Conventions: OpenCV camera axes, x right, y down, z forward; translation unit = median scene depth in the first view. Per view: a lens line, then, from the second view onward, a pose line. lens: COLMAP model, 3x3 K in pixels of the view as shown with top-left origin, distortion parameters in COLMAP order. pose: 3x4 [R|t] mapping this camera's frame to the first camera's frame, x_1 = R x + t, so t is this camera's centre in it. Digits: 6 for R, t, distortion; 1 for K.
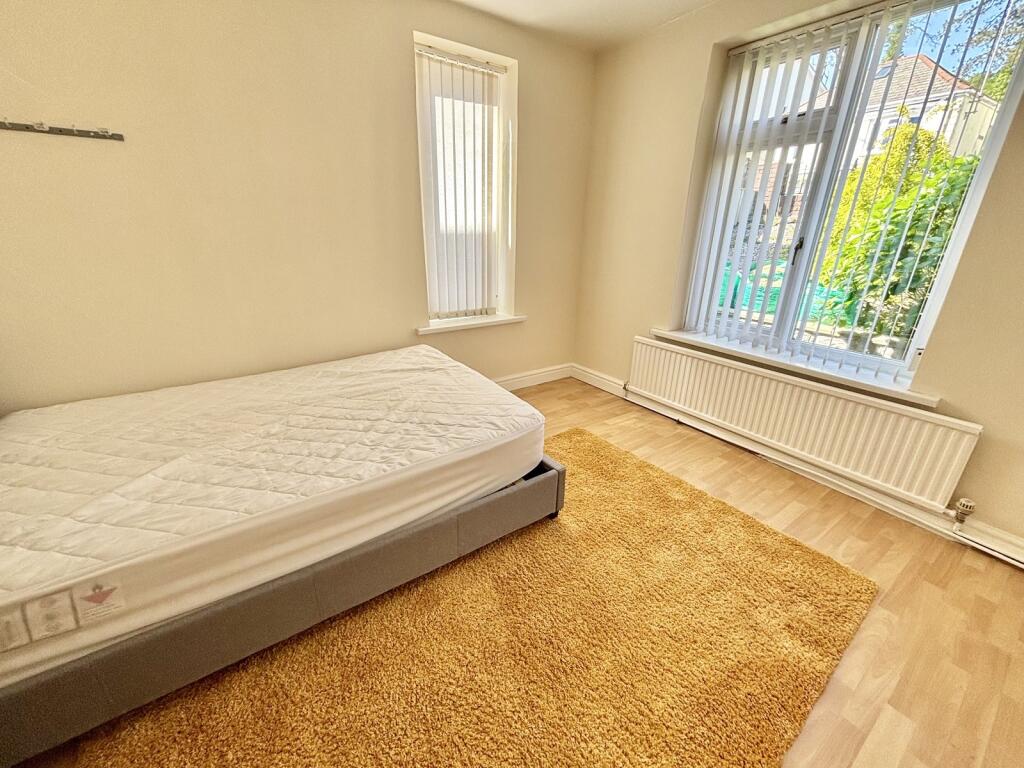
lens RADIAL K [[401.0, 0, 508.3], [0, 401.0, 383.4], [0, 0, 1]] dist [-0.000552, -0.000297]
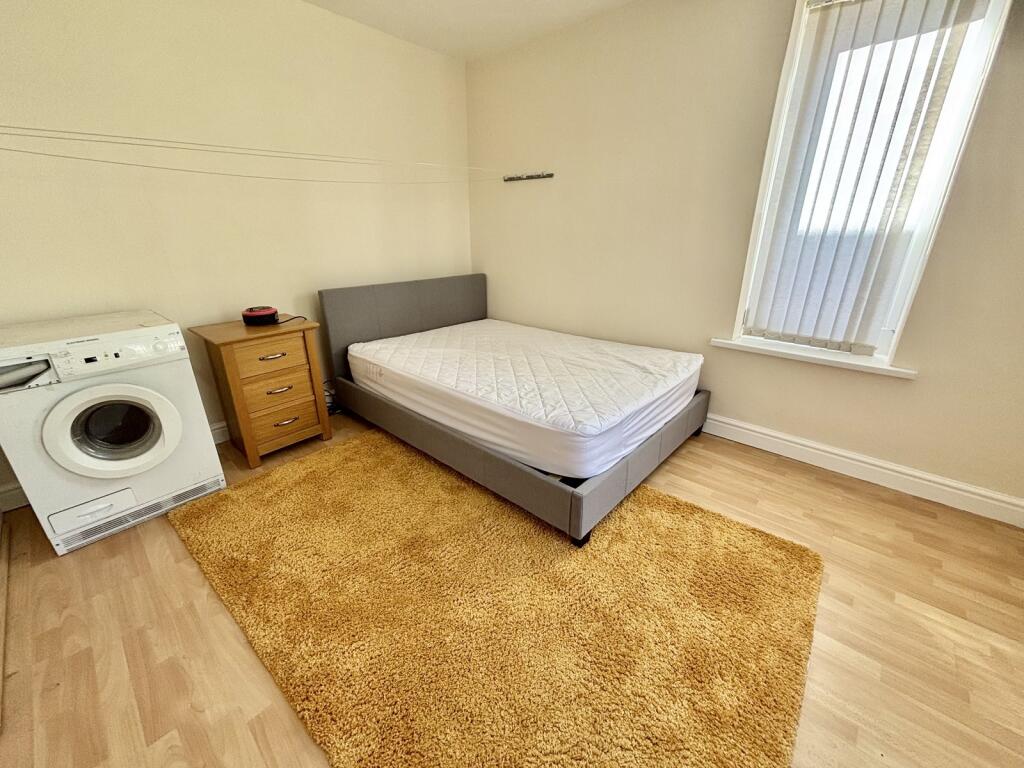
lens RADIAL K [[412.2, 0, 512.0], [0, 412.2, 384.0], [0, 0, 1]] dist [-0.001802, -0.000222]
pose [[0.234157, 0.331566, -0.913912, 0.659349], [-0.343078, 0.907750, 0.241429, -0.136115], [0.909653, 0.257010, 0.326309, 0.386761]]
